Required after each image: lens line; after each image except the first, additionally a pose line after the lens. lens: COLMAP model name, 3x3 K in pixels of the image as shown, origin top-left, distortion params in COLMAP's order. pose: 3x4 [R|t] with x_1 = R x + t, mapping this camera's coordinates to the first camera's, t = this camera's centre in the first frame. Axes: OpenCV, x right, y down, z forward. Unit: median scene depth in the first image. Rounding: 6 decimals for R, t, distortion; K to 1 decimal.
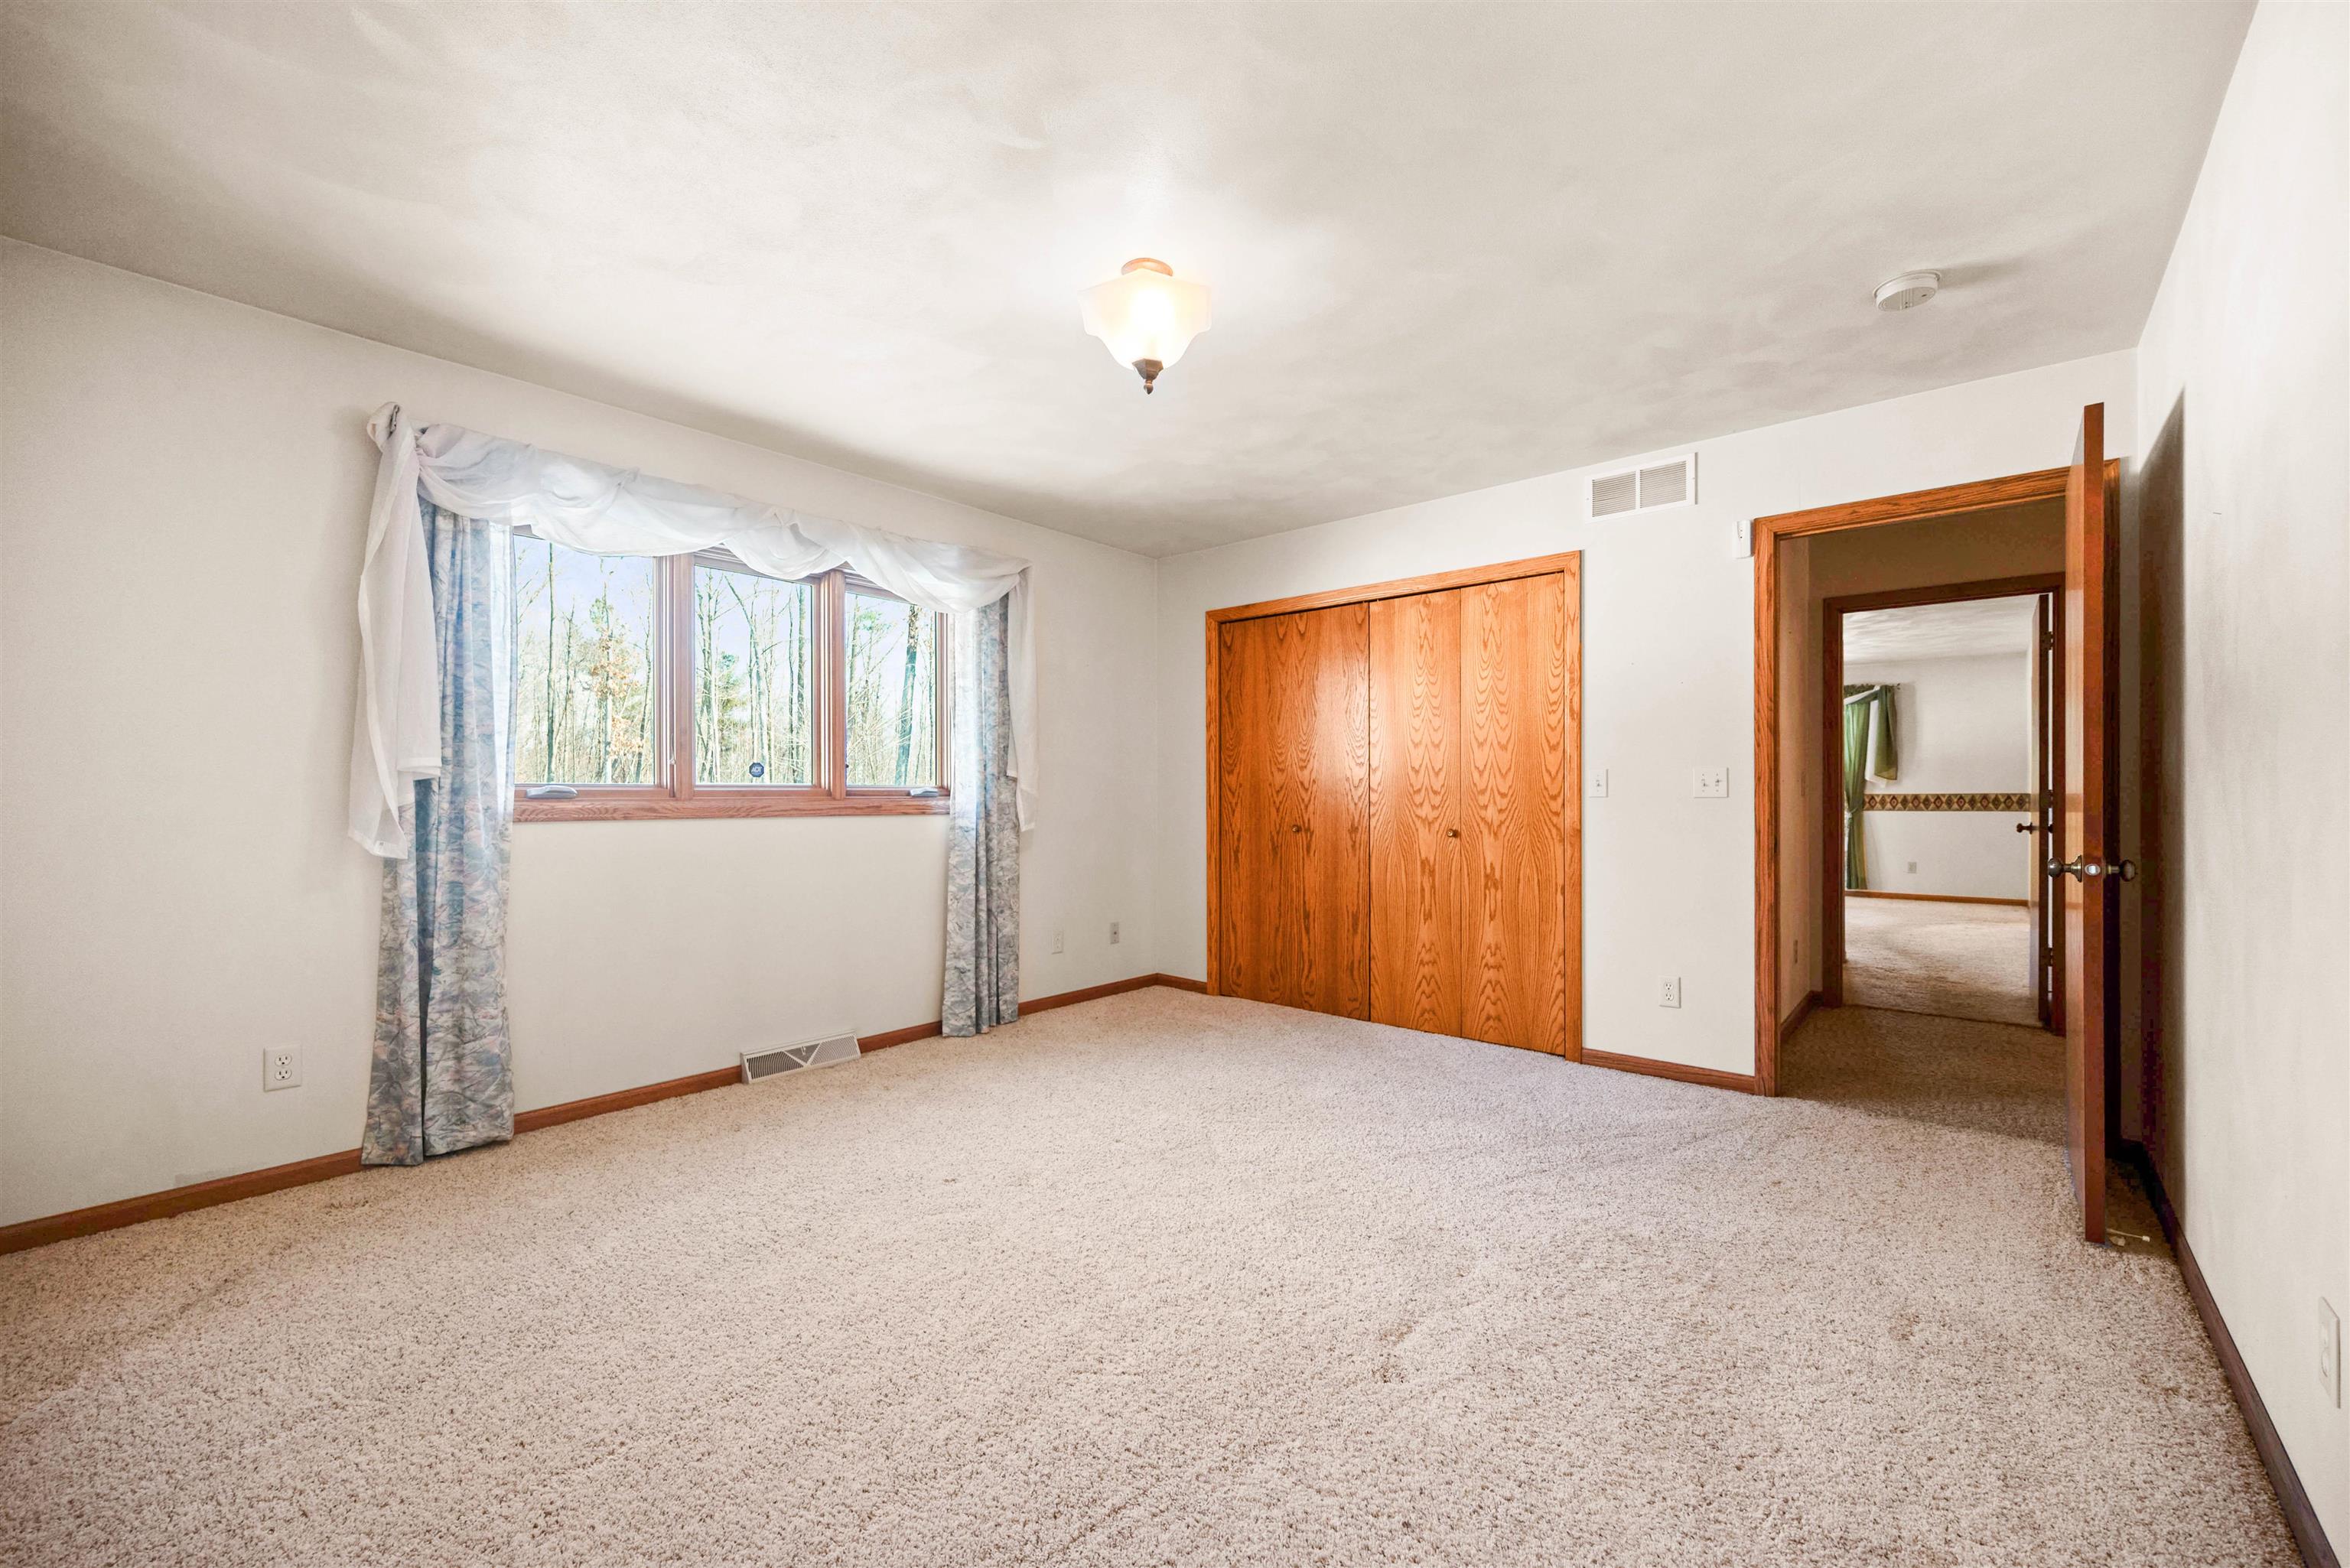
lens RADIAL K [[932.8, 0, 1158.8], [0, 932.8, 791.7], [0, 0, 1]] dist [0.000042, 0.000099]
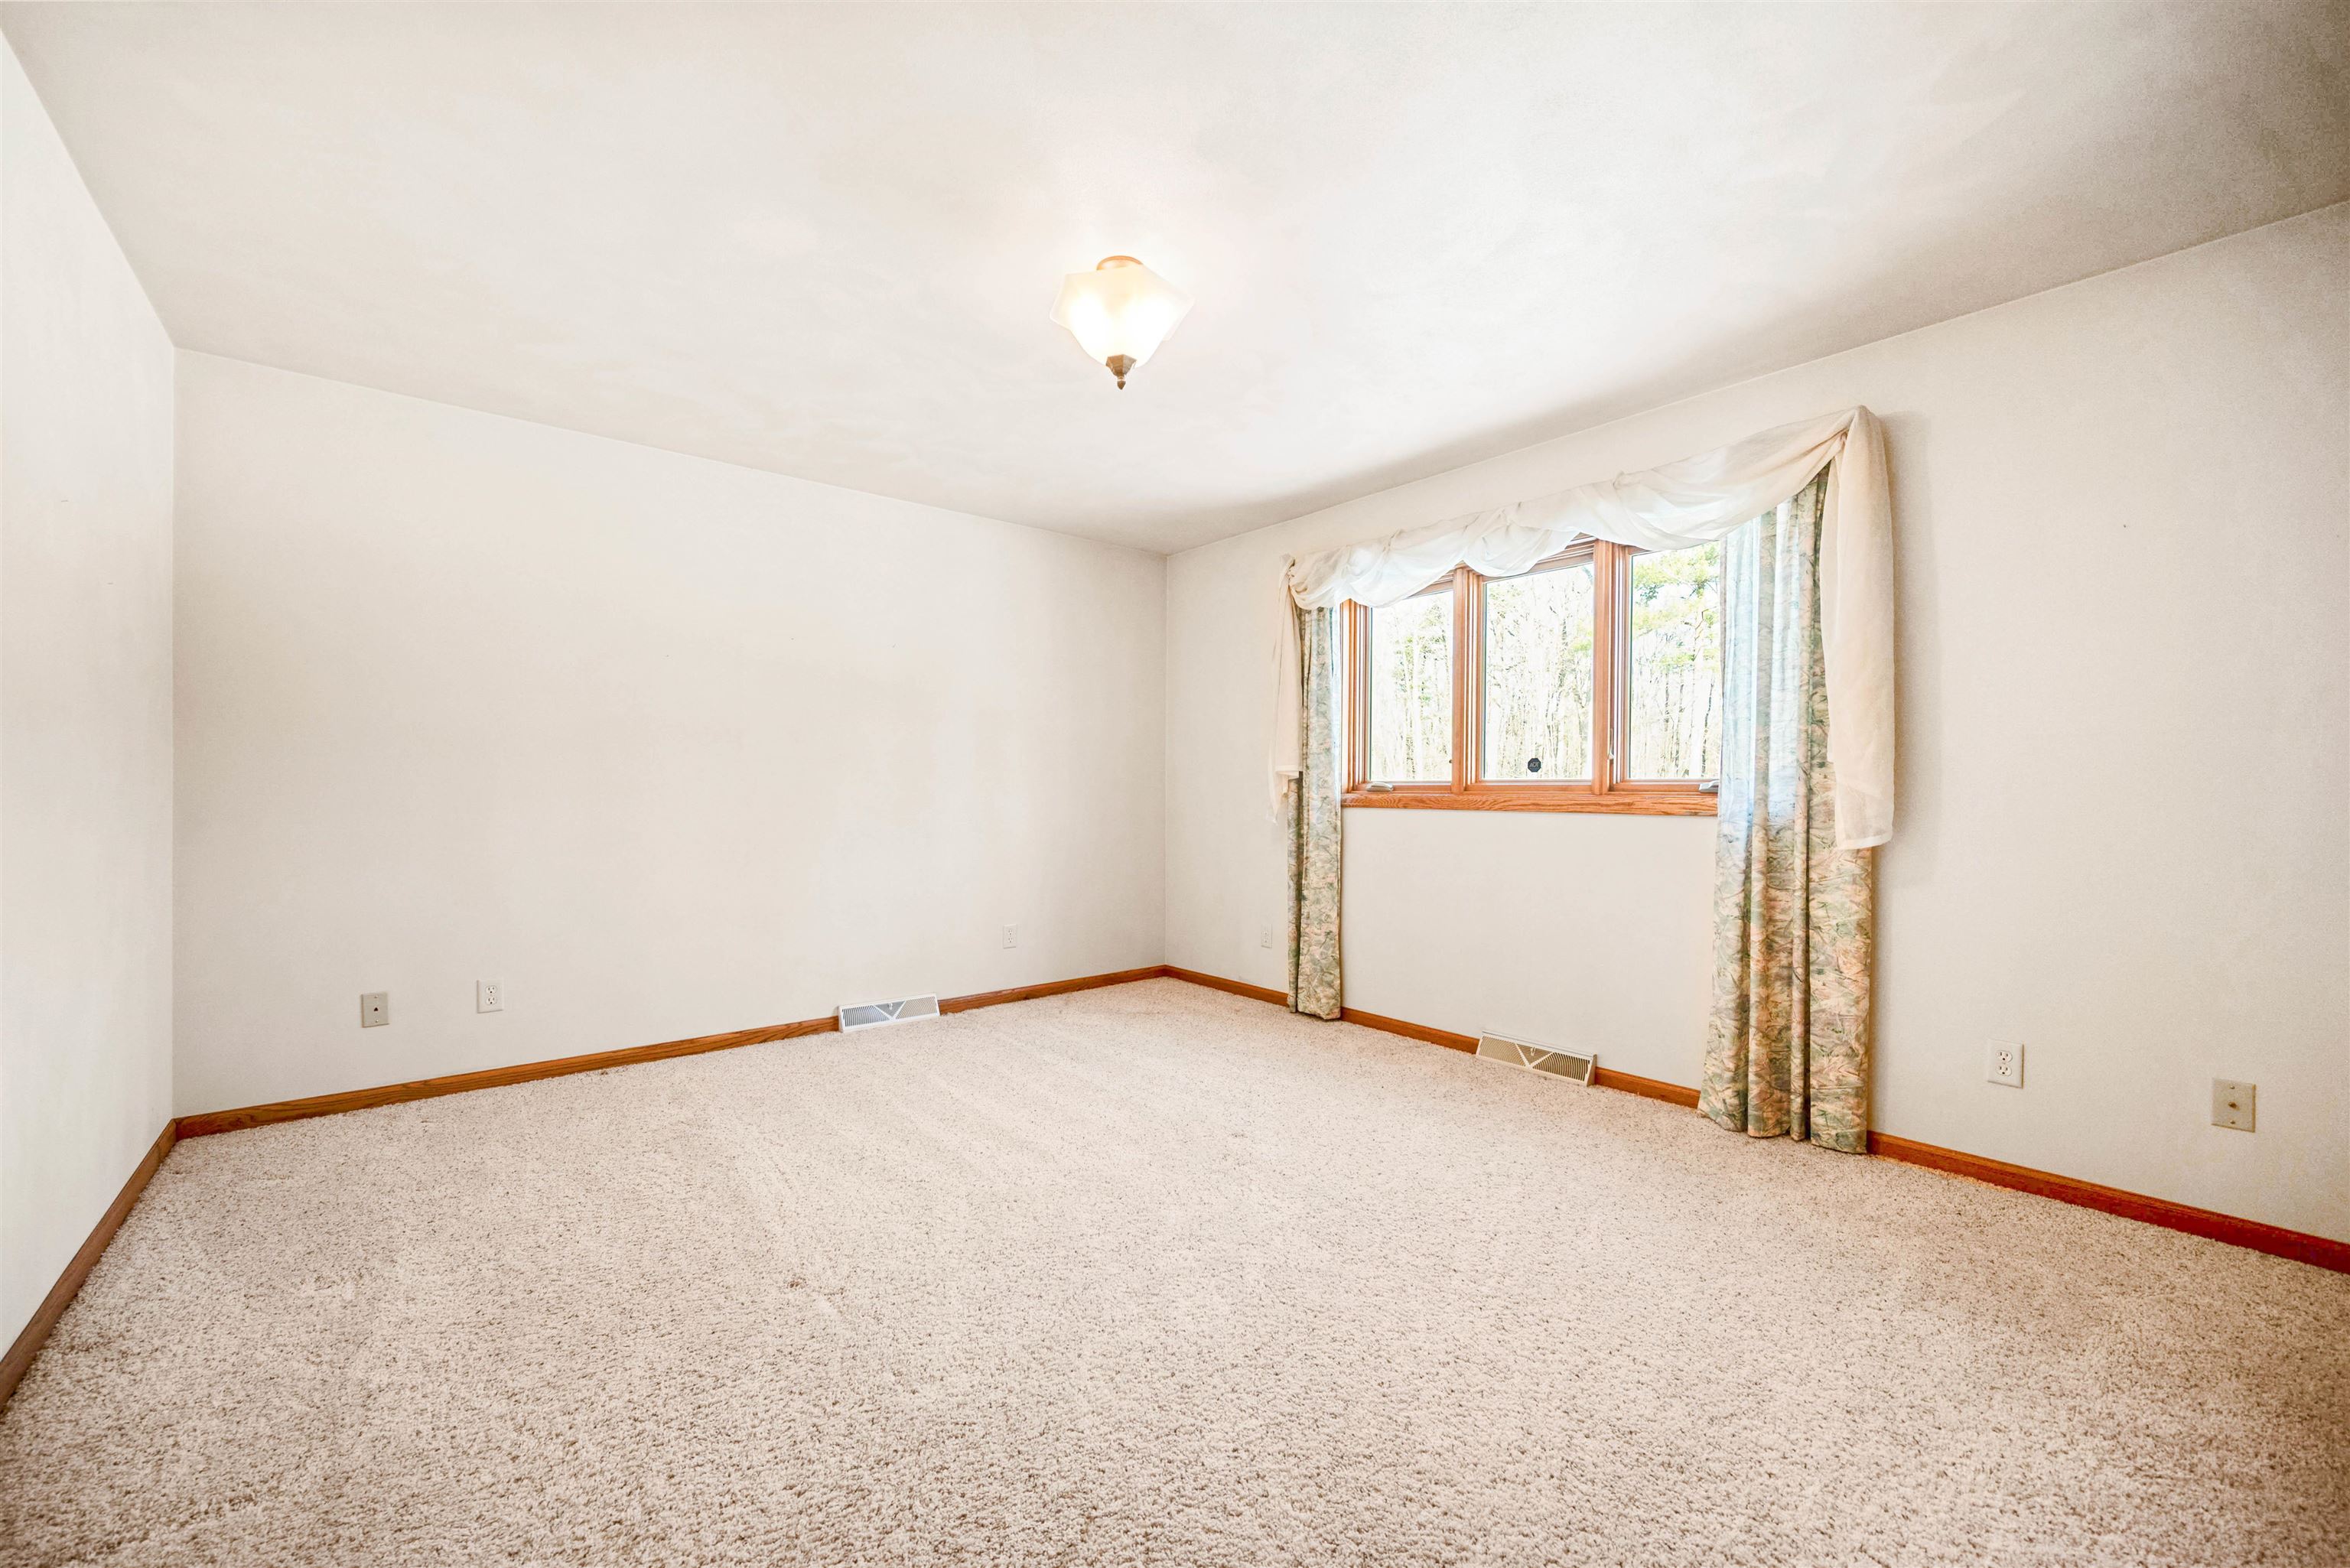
lens RADIAL K [[932.8, 0, 1158.8], [0, 932.8, 791.7], [0, 0, 1]] dist [0.000042, 0.000099]
pose [[-0.169580, -0.002024, -0.985514, 0.639654], [-0.008375, 0.999965, -0.000613, 0.009656], [0.985481, 0.008149, -0.169591, 0.772554]]
